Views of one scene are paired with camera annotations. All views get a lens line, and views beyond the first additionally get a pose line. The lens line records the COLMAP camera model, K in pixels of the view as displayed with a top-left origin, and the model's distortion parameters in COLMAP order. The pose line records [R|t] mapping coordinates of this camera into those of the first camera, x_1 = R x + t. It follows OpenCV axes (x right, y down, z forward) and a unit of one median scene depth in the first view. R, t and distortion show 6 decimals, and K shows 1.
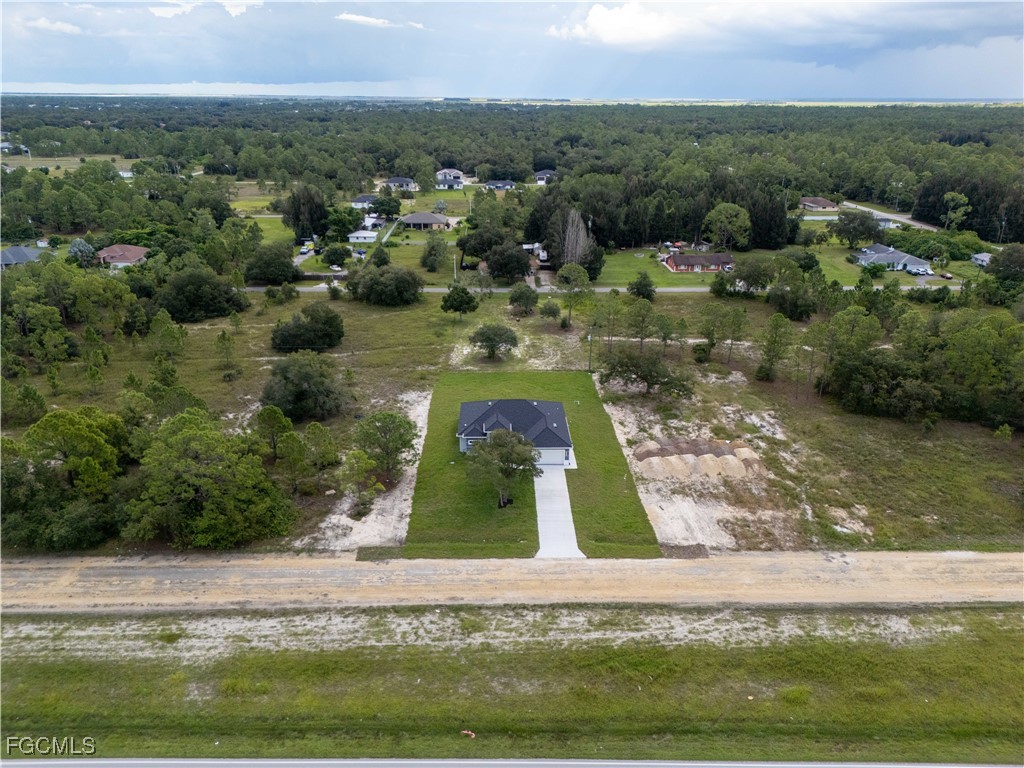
lens RADIAL K [[746.4, 0, 512.0], [0, 746.4, 384.0], [0, 0, 1]] dist [0.113812, -0.184336]
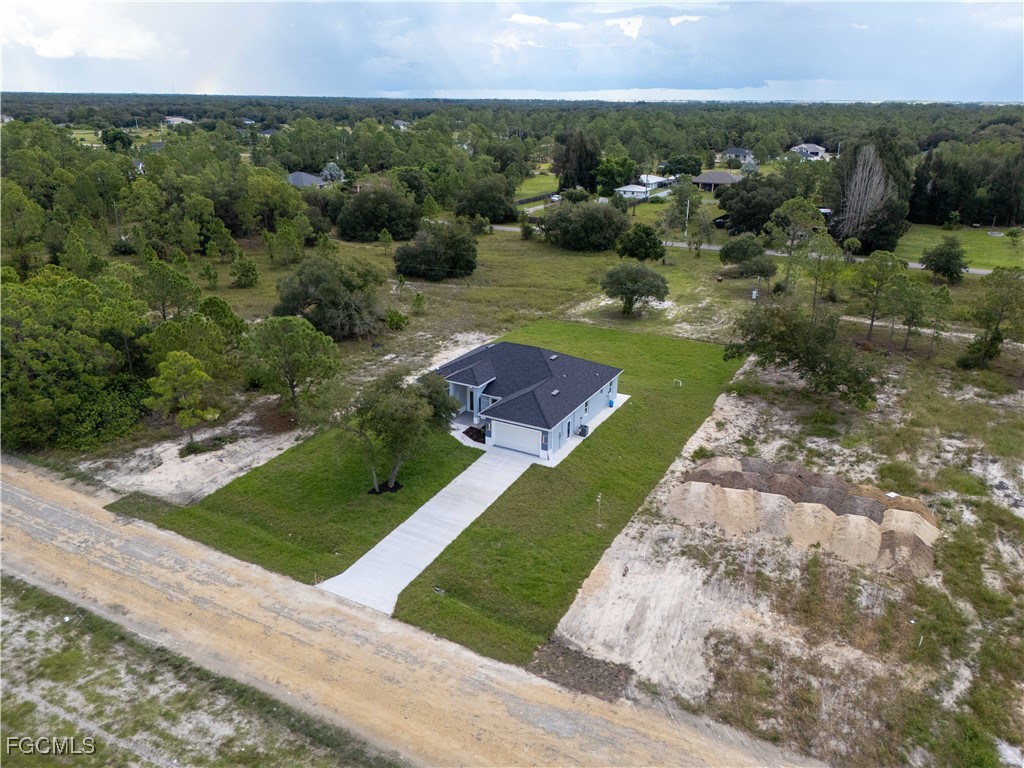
lens RADIAL K [[748.5, 0, 513.2], [0, 748.5, 385.8], [0, 0, 1]] dist [0.069538, -0.069470]
pose [[0.869372, 0.178705, -0.460714, 0.264417], [-0.180686, 0.982718, 0.040227, 0.028103], [0.459941, 0.048272, 0.886637, 0.396559]]
